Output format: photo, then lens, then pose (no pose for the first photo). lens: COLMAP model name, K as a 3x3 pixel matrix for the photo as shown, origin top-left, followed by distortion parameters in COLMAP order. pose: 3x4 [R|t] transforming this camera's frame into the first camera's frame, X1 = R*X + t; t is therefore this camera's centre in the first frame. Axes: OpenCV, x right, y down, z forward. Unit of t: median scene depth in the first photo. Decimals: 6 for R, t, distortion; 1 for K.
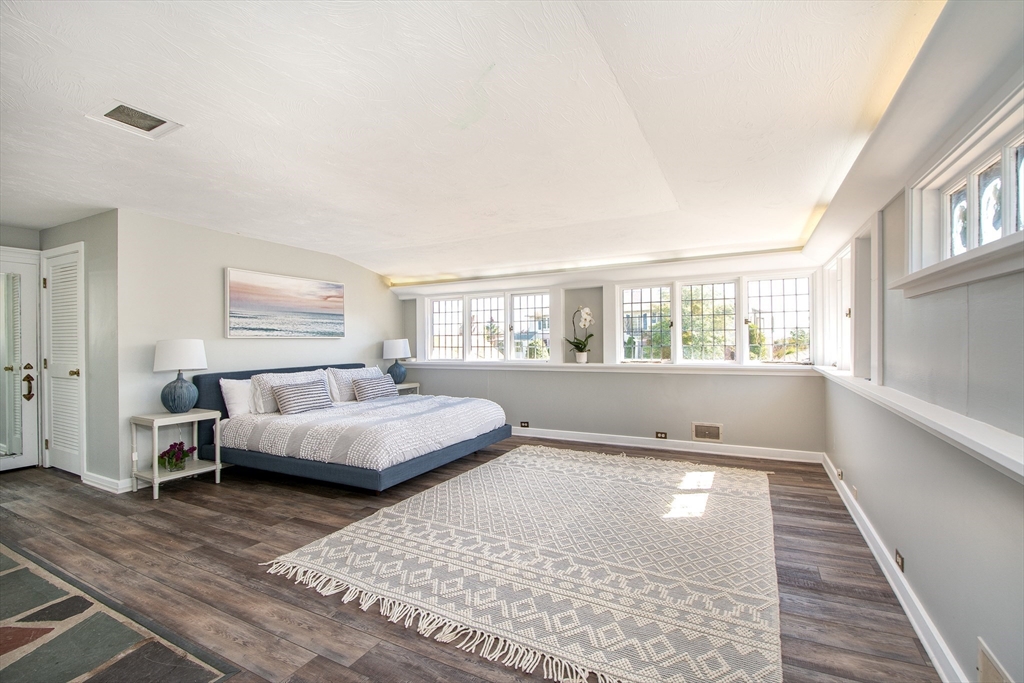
lens RADIAL K [[451.7, 0, 515.1], [0, 451.7, 343.0], [0, 0, 1]] dist [0.010055, -0.002633]
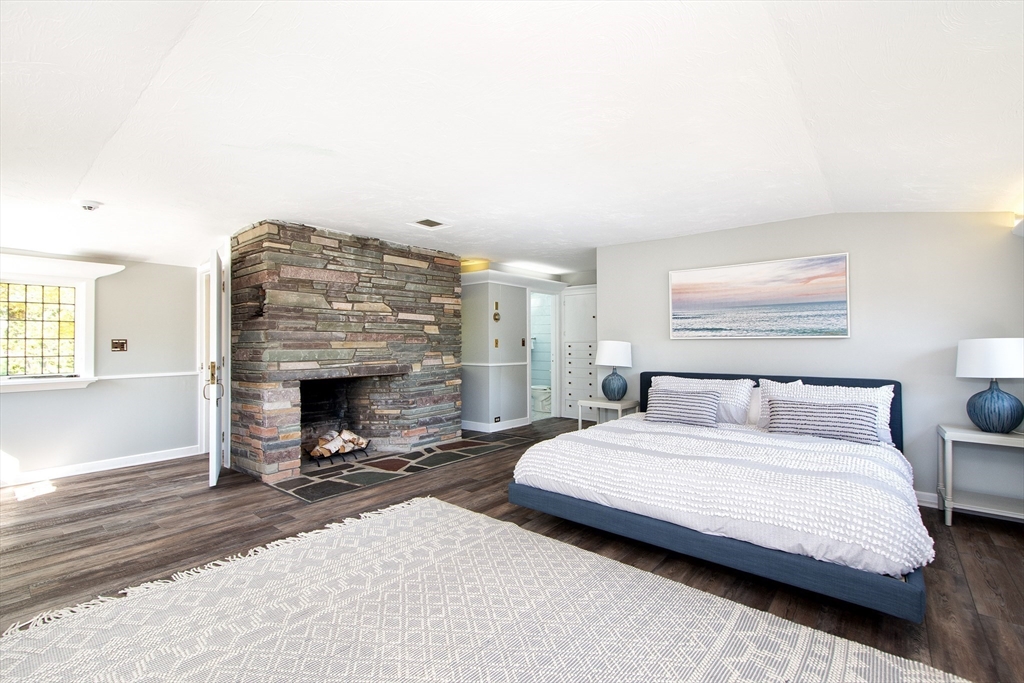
lens RADIAL K [[451.7, 0, 516.7], [0, 451.7, 338.8], [0, 0, 1]] dist [0.010055, -0.002633]
pose [[-0.210200, -0.003295, -0.977653, 0.450187], [-0.000559, 0.999995, -0.003250, -0.008471], [0.977658, -0.000137, -0.210201, 0.876753]]
